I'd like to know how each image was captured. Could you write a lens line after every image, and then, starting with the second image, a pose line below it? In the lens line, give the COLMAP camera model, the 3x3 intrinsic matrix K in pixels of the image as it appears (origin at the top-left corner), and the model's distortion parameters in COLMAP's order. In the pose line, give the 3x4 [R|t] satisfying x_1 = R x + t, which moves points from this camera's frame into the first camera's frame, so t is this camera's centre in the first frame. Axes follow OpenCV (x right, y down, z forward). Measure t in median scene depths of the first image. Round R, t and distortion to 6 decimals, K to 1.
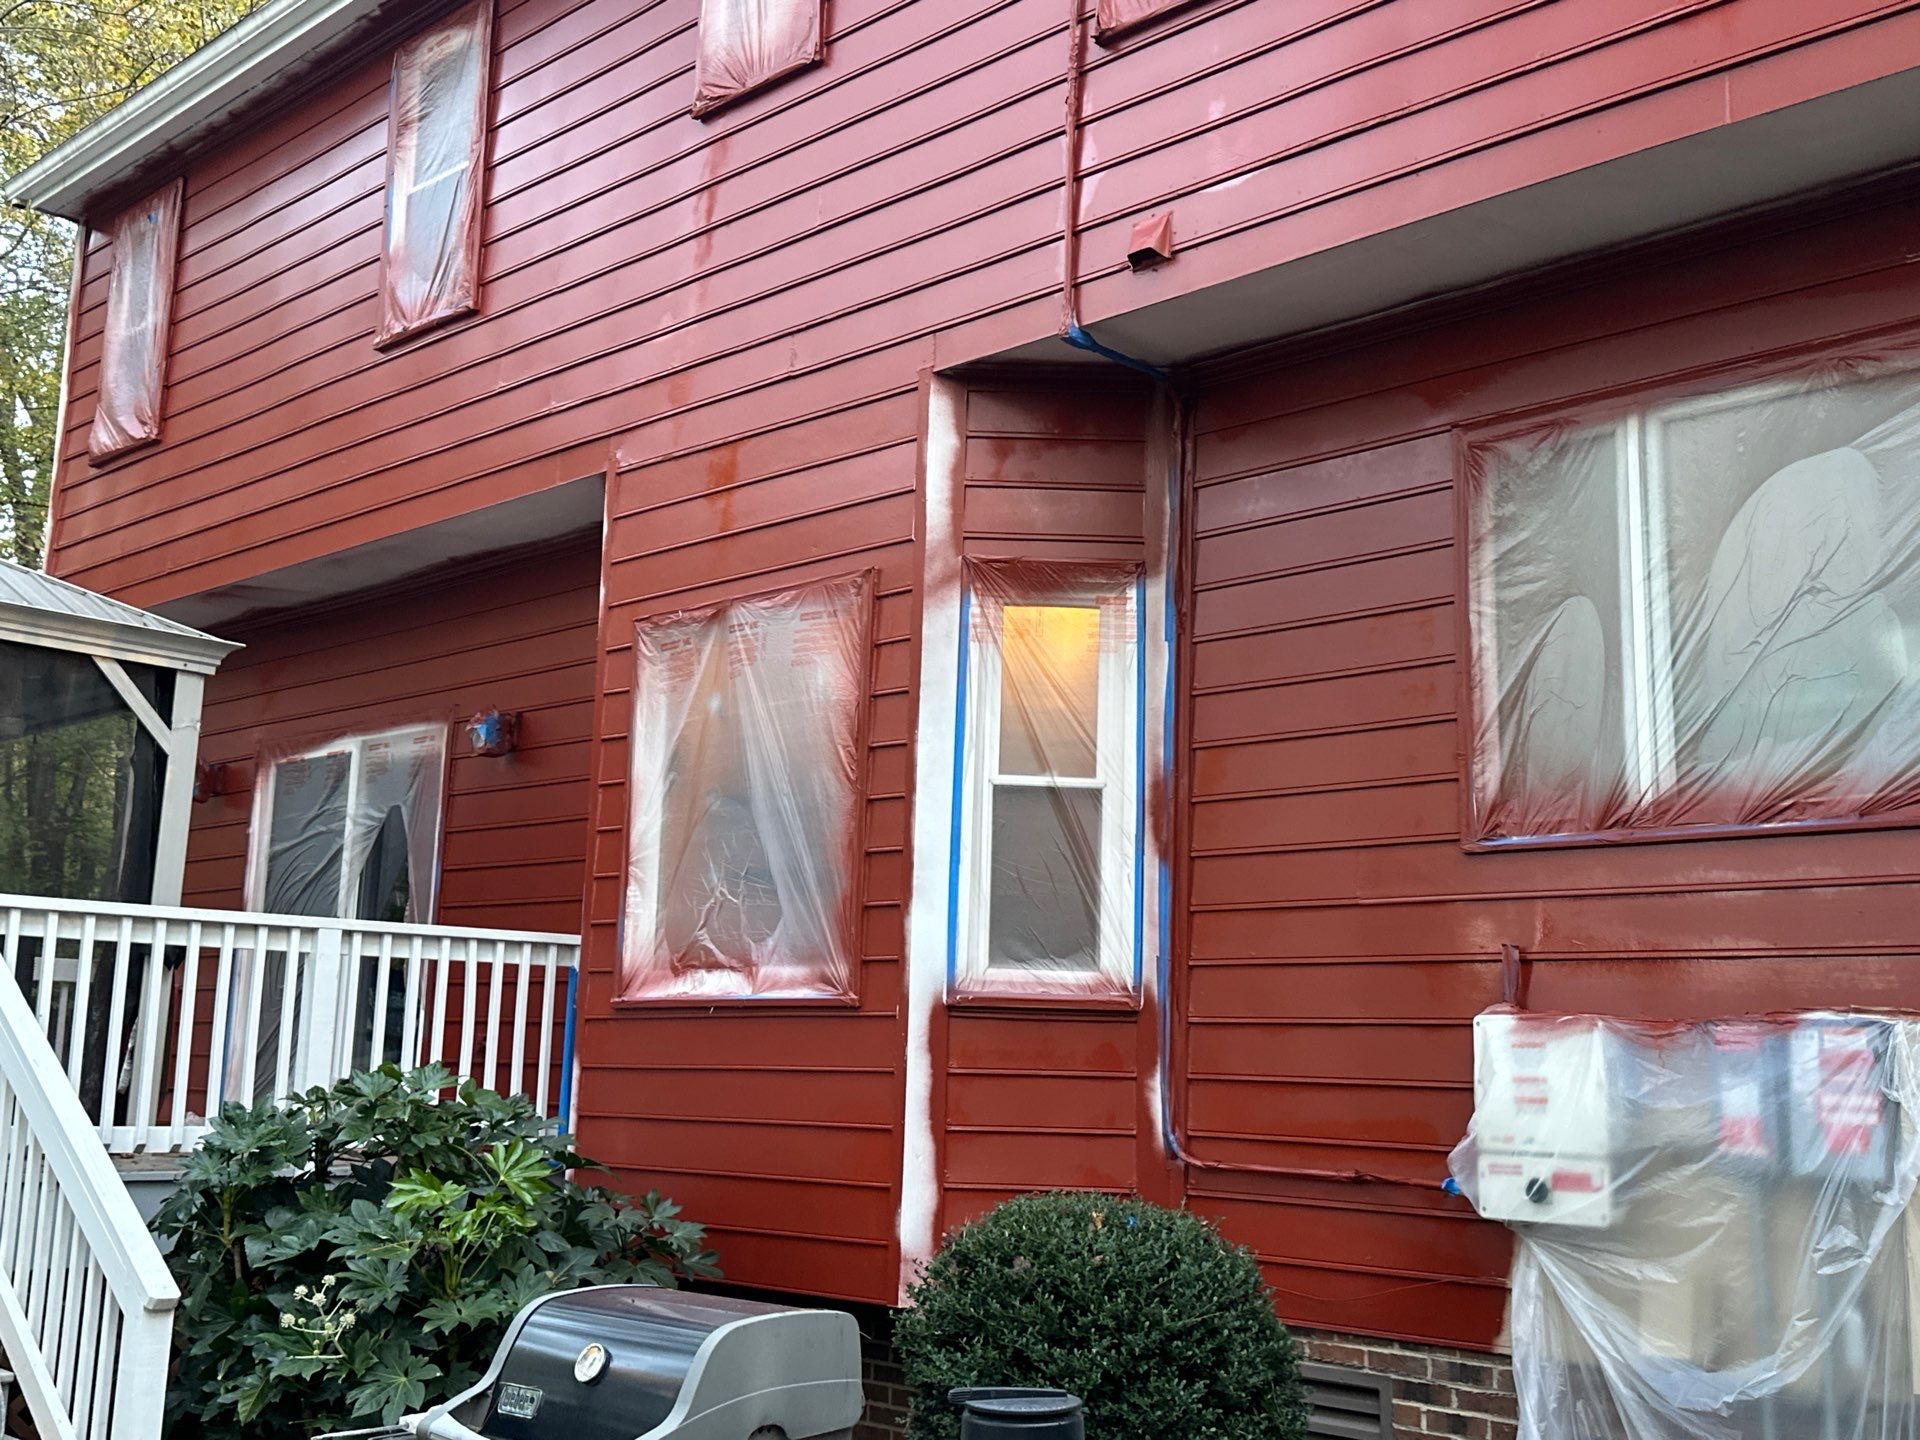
lens RADIAL K [[1964.8, 0, 960.0], [0, 1964.8, 720.0], [0, 0, 1]] dist [0.199523, -0.362274]
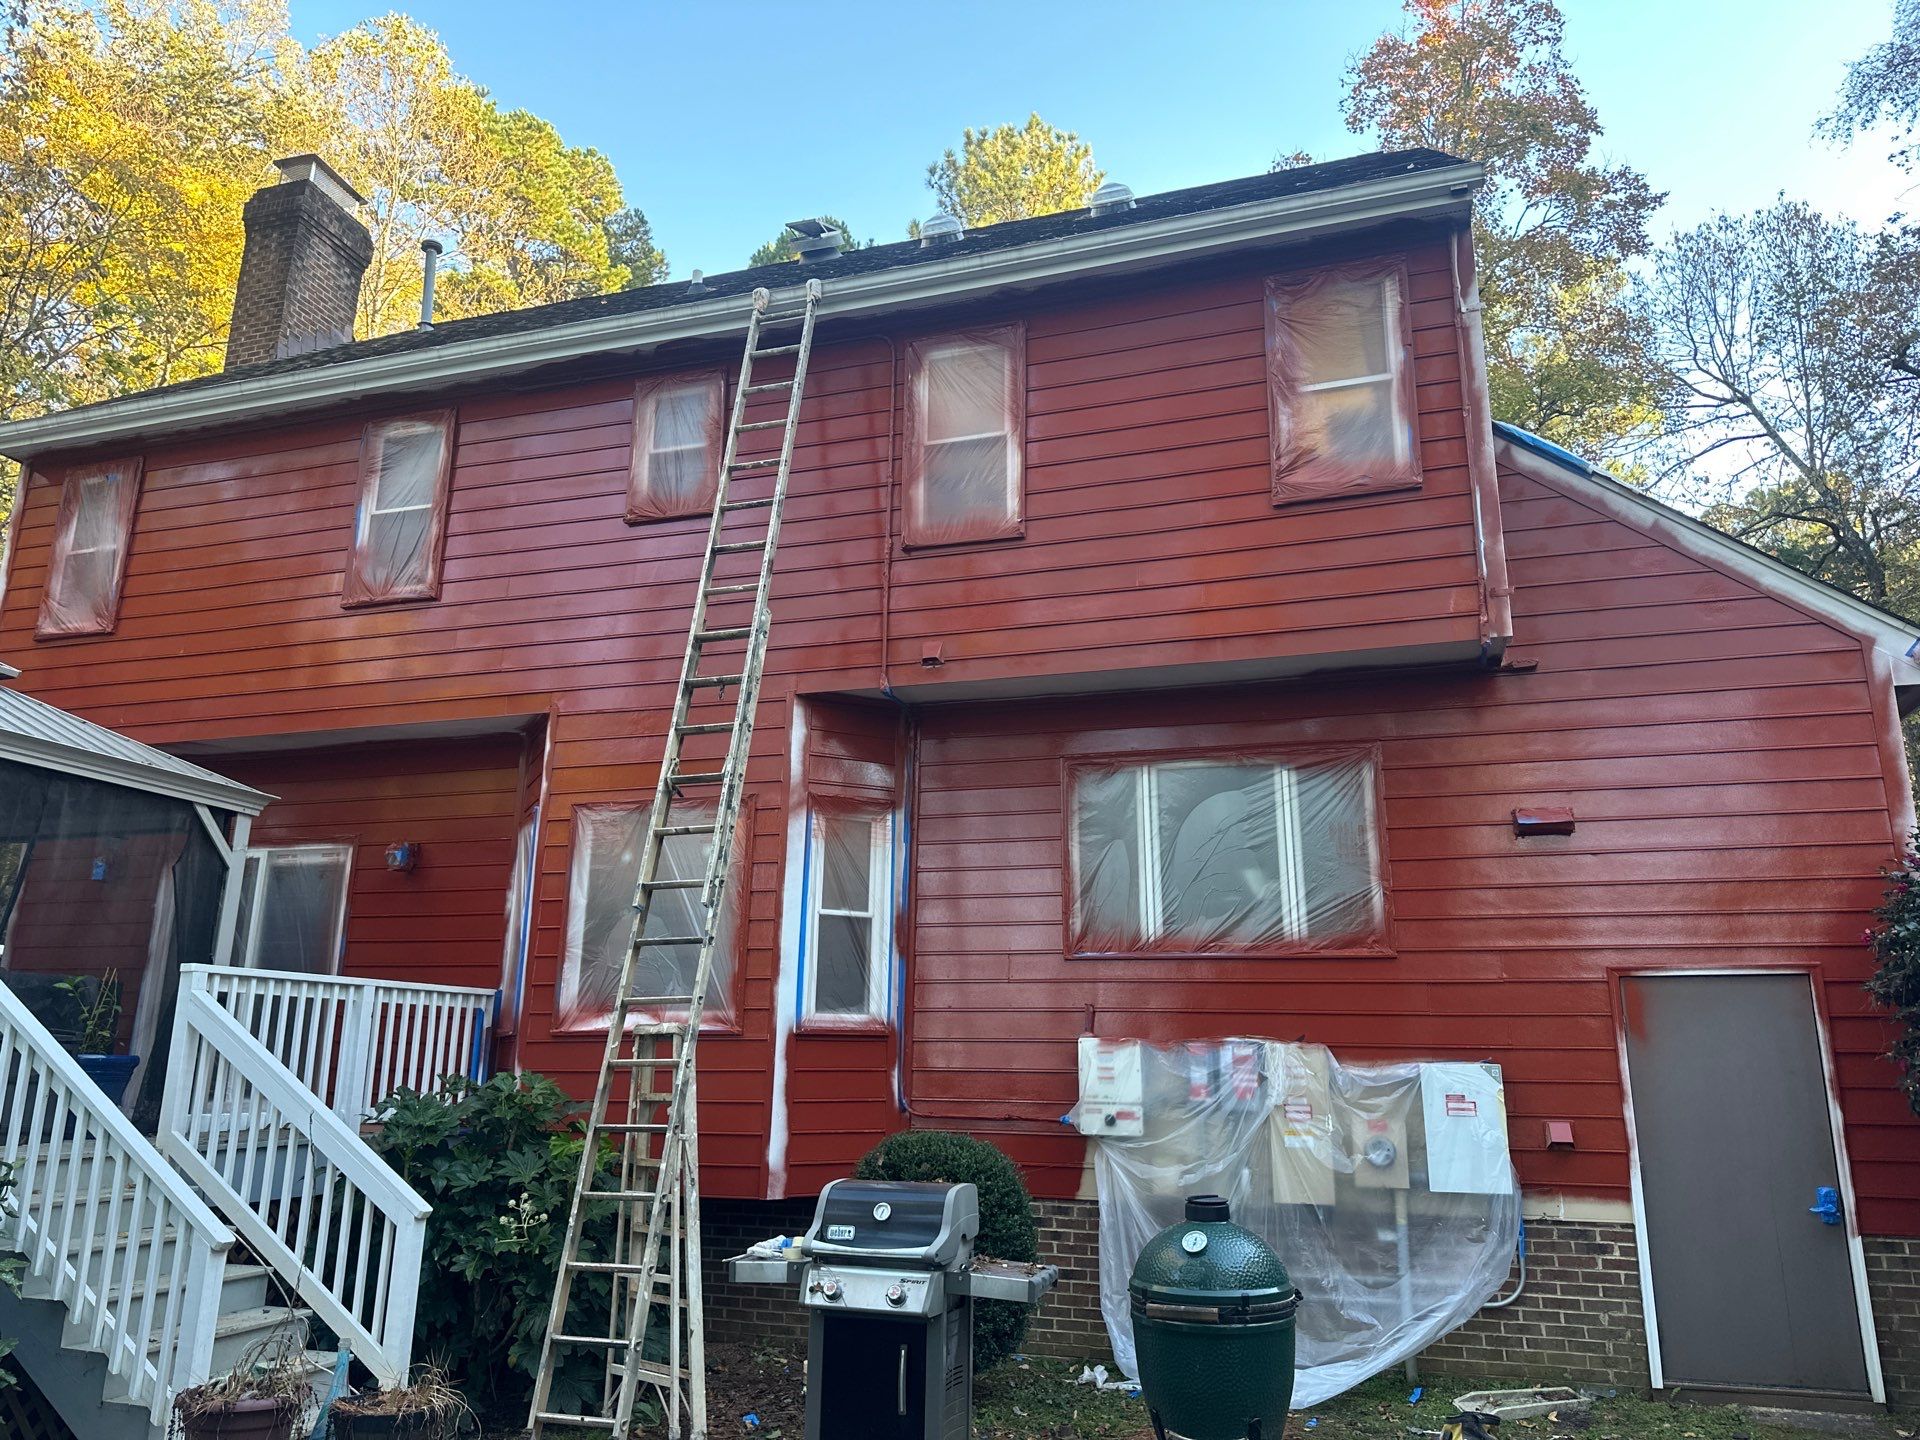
lens RADIAL K [[1269.7, 0, 960.0], [0, 1269.7, 720.0], [0, 0, 1]] dist [0.155646, -0.277553]
pose [[0.907895, 0.093711, 0.408589, -0.383516], [-0.061933, 0.993982, -0.090357, -0.051346], [-0.414597, 0.056730, 0.908235, -0.191426]]
